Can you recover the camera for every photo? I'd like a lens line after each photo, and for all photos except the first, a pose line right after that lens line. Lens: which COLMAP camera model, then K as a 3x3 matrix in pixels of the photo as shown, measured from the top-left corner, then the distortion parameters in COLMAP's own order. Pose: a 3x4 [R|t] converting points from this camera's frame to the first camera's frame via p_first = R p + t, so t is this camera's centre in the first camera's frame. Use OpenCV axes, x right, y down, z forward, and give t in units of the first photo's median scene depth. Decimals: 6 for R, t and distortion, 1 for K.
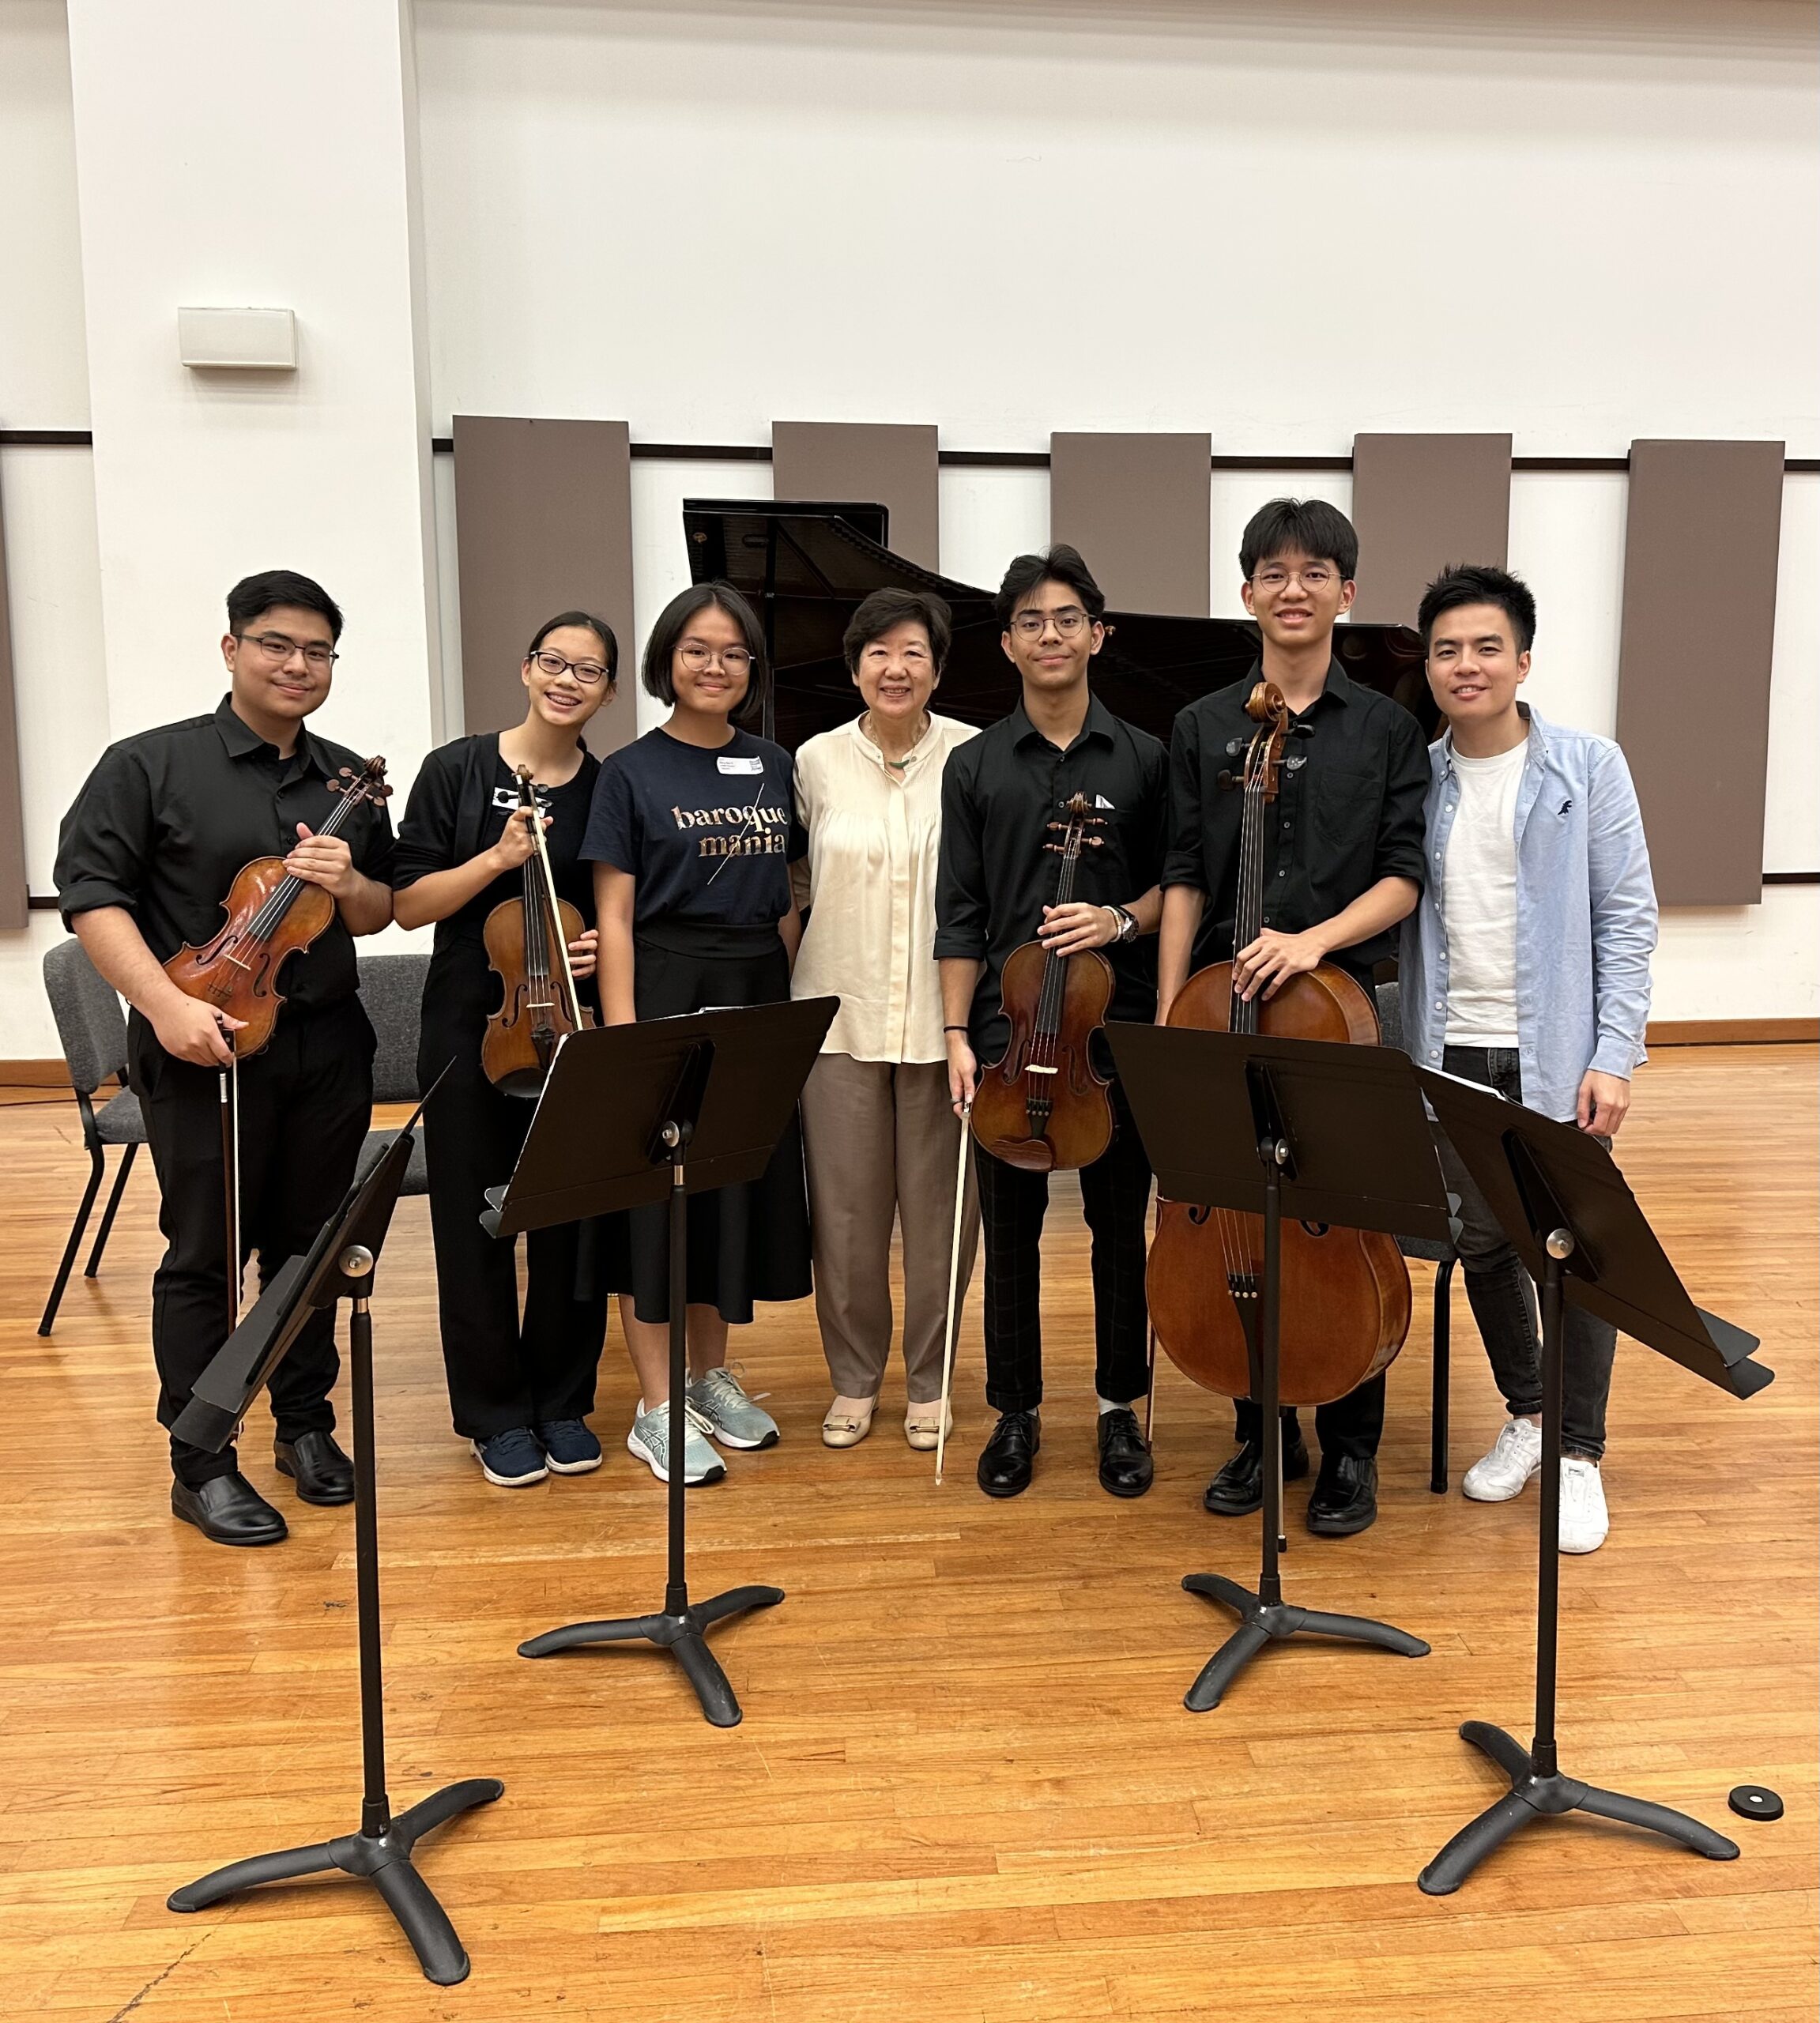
lens RADIAL K [[2062.0, 0, 910.7], [0, 2062.0, 904.4], [0, 0, 1]] dist [0.172758, -0.299440]
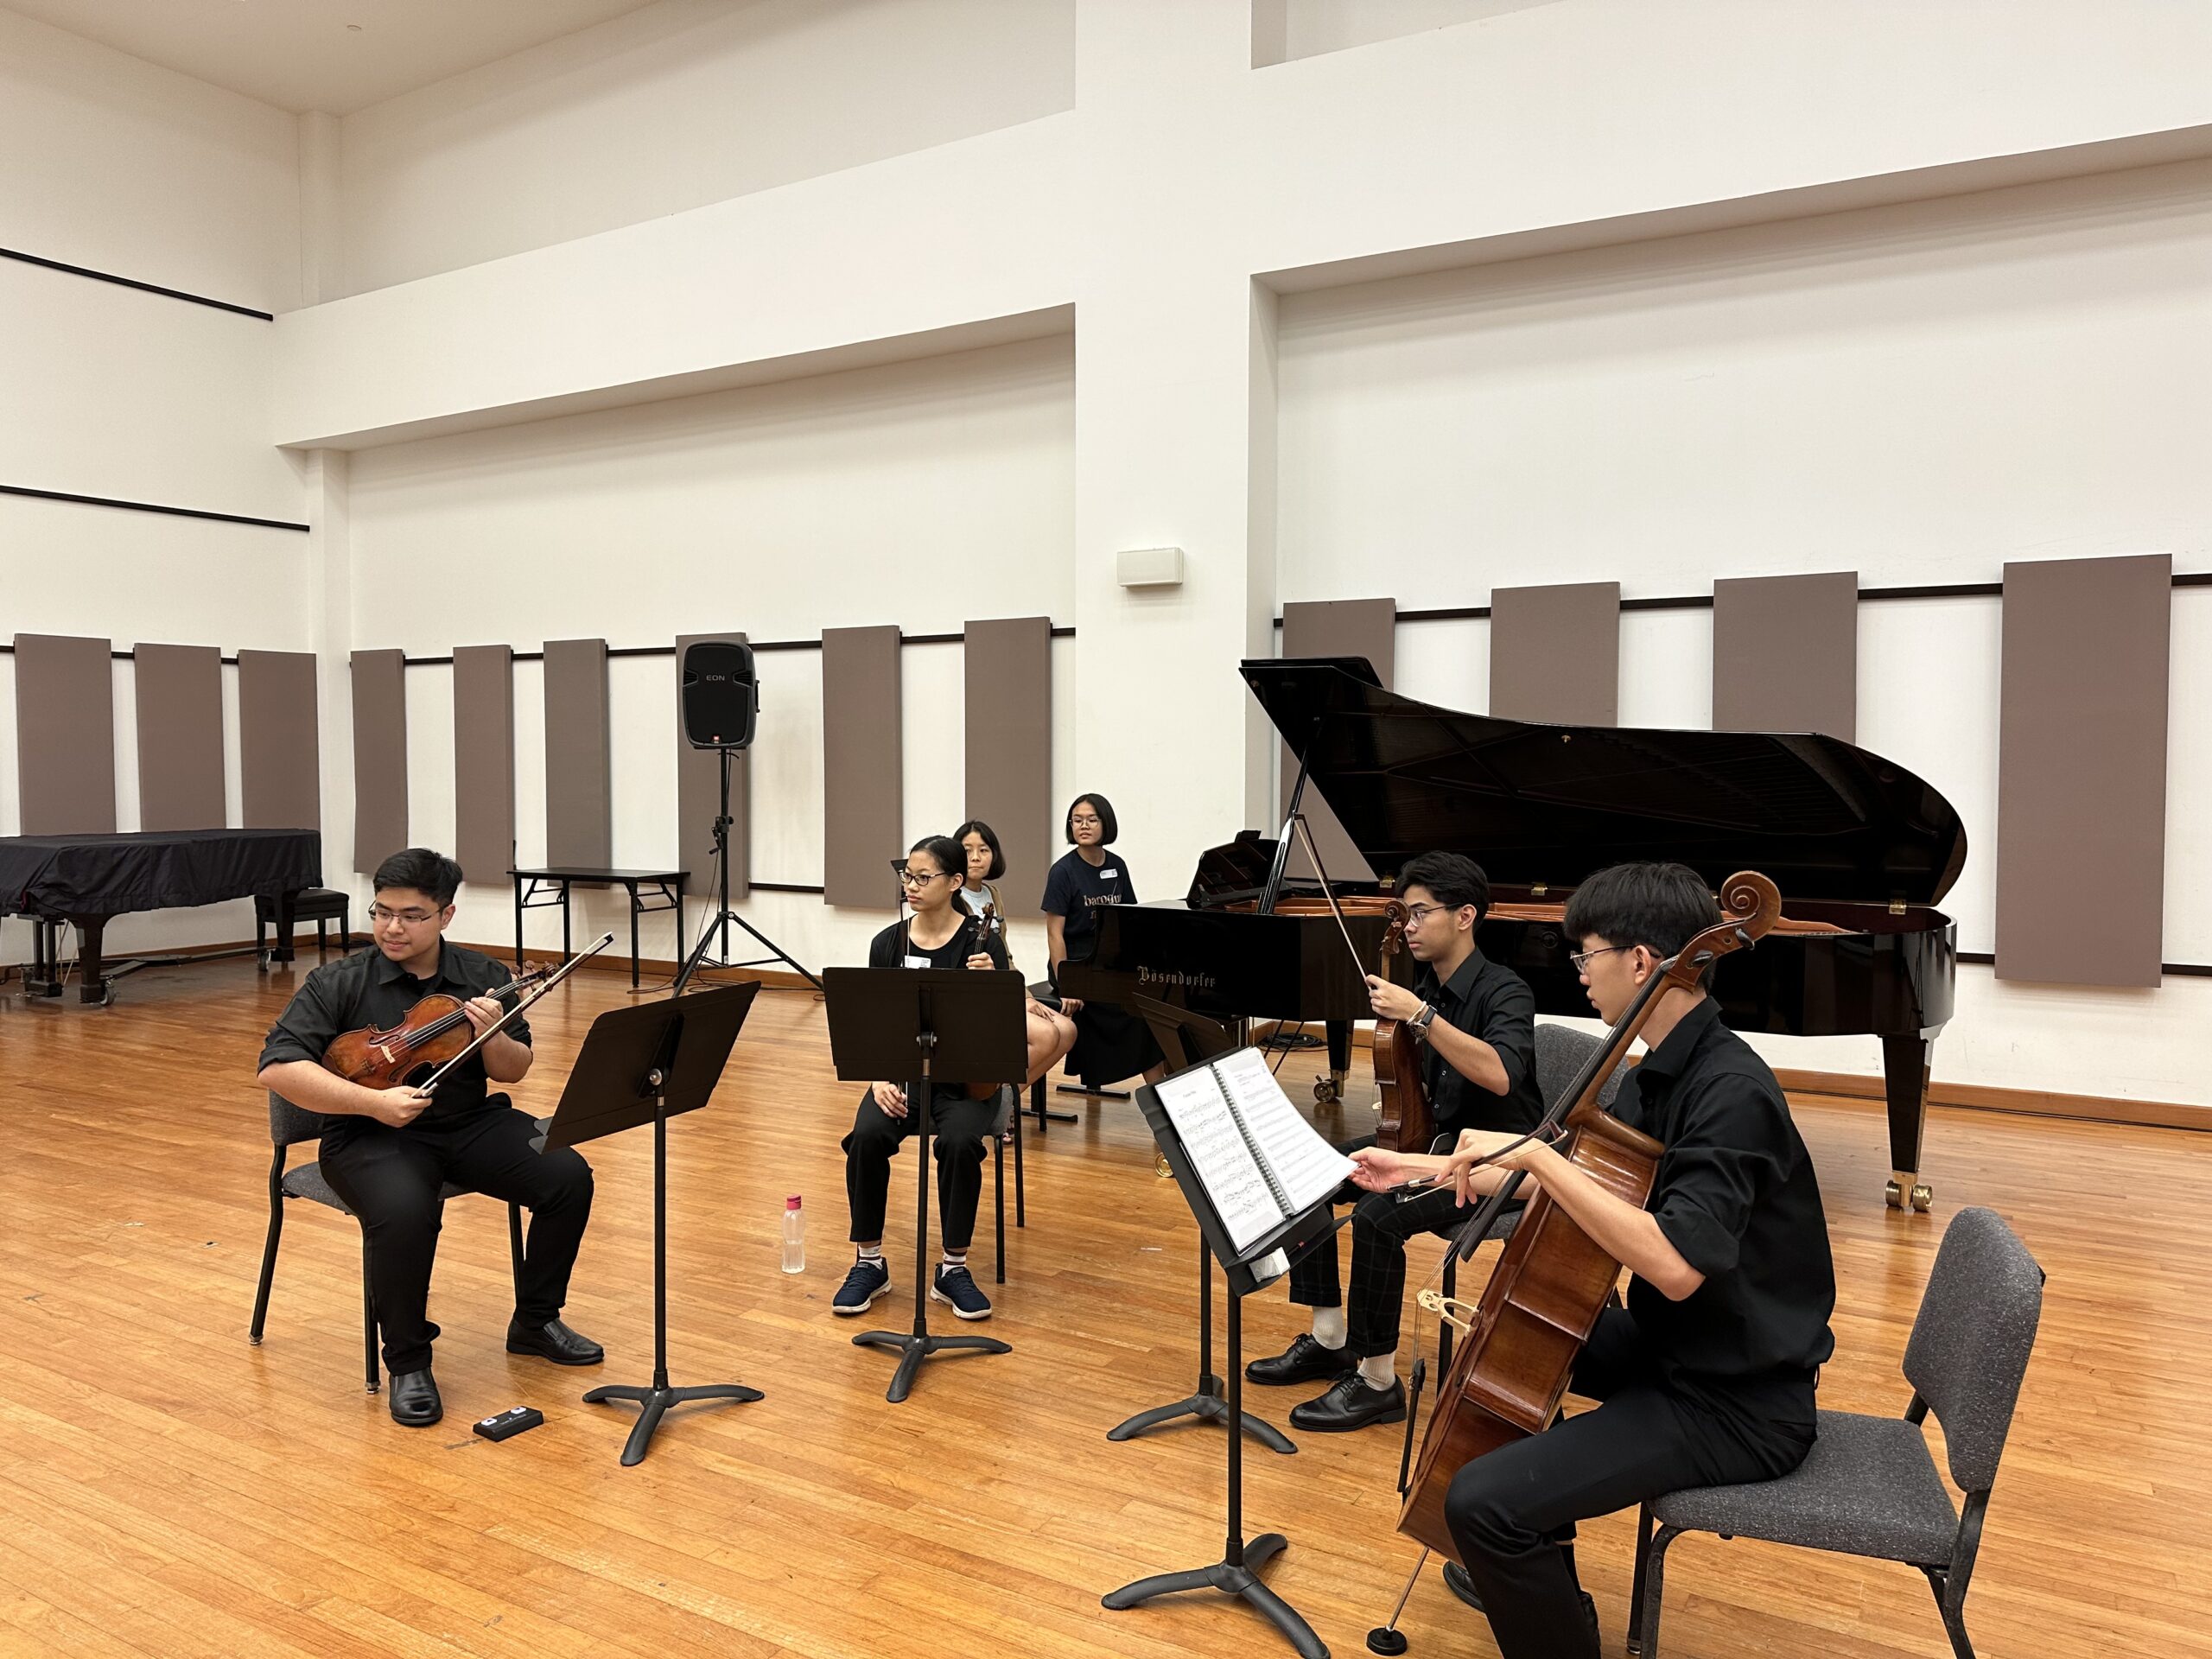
lens RADIAL K [[1560.7, 0, 1106.0], [0, 1560.7, 829.5], [0, 0, 1]] dist [0.036590, -0.005878]
pose [[0.801729, 0.024534, -0.597184, 0.477009], [-0.071817, 0.995872, -0.055501, 0.000695], [0.593357, 0.087385, 0.800182, 0.050366]]
